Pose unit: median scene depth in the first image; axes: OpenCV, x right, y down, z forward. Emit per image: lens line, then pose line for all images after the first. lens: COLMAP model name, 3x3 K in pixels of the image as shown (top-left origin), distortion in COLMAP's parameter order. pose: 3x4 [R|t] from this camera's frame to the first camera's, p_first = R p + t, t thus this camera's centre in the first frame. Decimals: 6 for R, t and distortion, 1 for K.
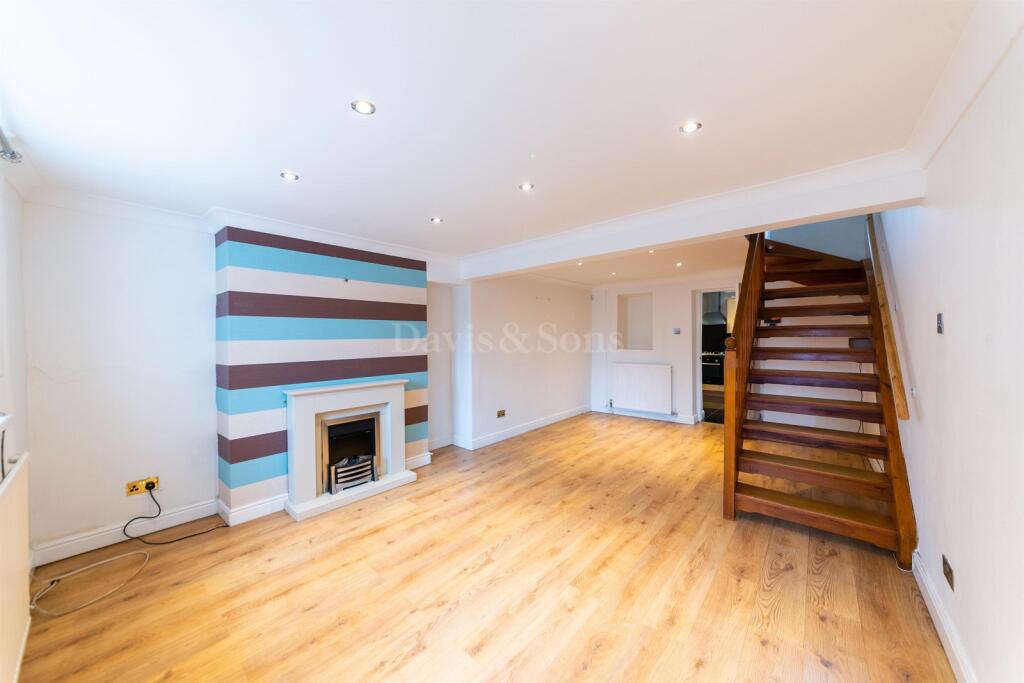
lens RADIAL K [[359.2, 0, 515.2], [0, 359.2, 329.0], [0, 0, 1]] dist [-0.006566, -0.000270]
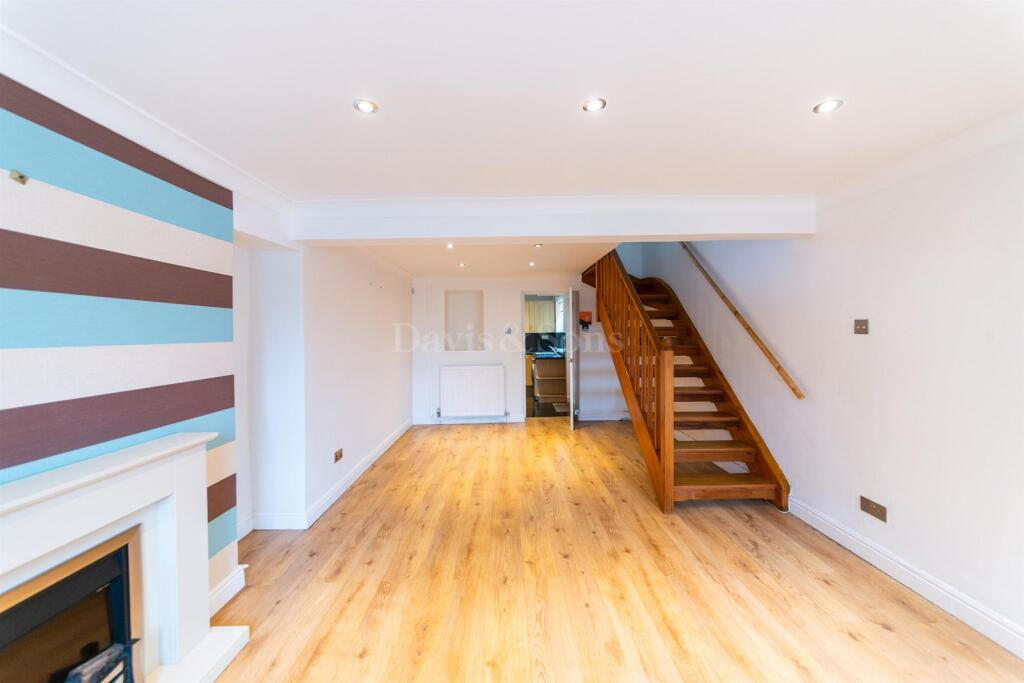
lens RADIAL K [[359.2, 0, 515.2], [0, 359.2, 329.0], [0, 0, 1]] dist [-0.006566, -0.000270]
pose [[0.744026, 0.007289, 0.668111, -0.307657], [-0.009119, 0.999958, -0.000753, 0.004034], [-0.668088, -0.005532, 0.744061, 0.385981]]
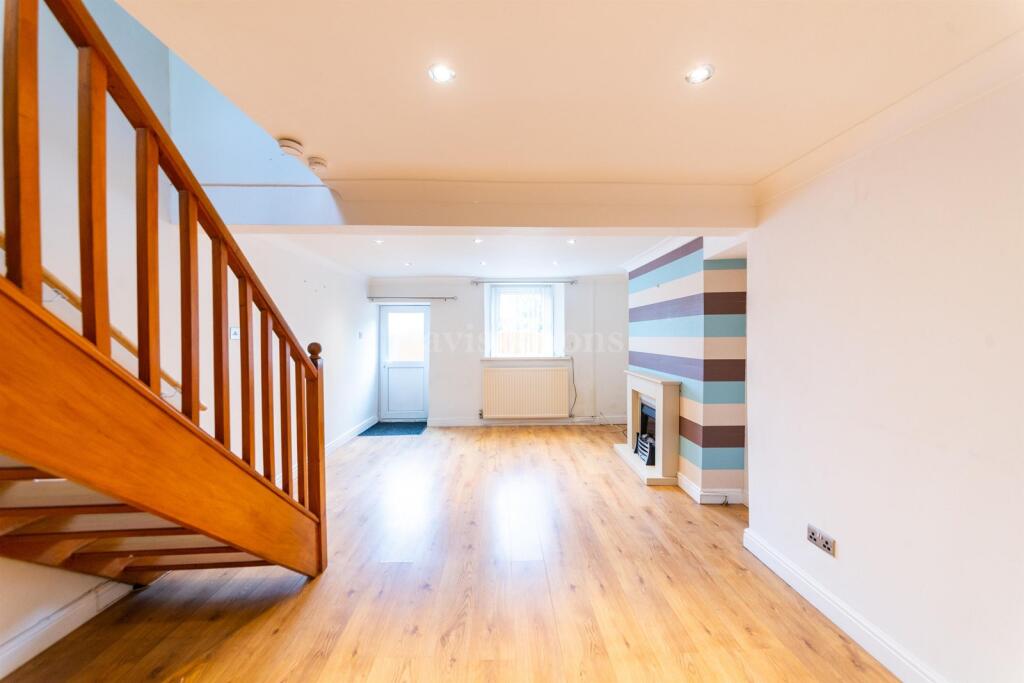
lens RADIAL K [[358.8, 0, 509.2], [0, 358.8, 339.4], [0, 0, 1]] dist [-0.006890, -0.000106]
pose [[-0.747988, 0.019623, -0.663422, 0.583264], [0.024192, 0.999705, 0.002295, 0.019739], [0.663271, -0.014333, -0.748242, 1.375173]]
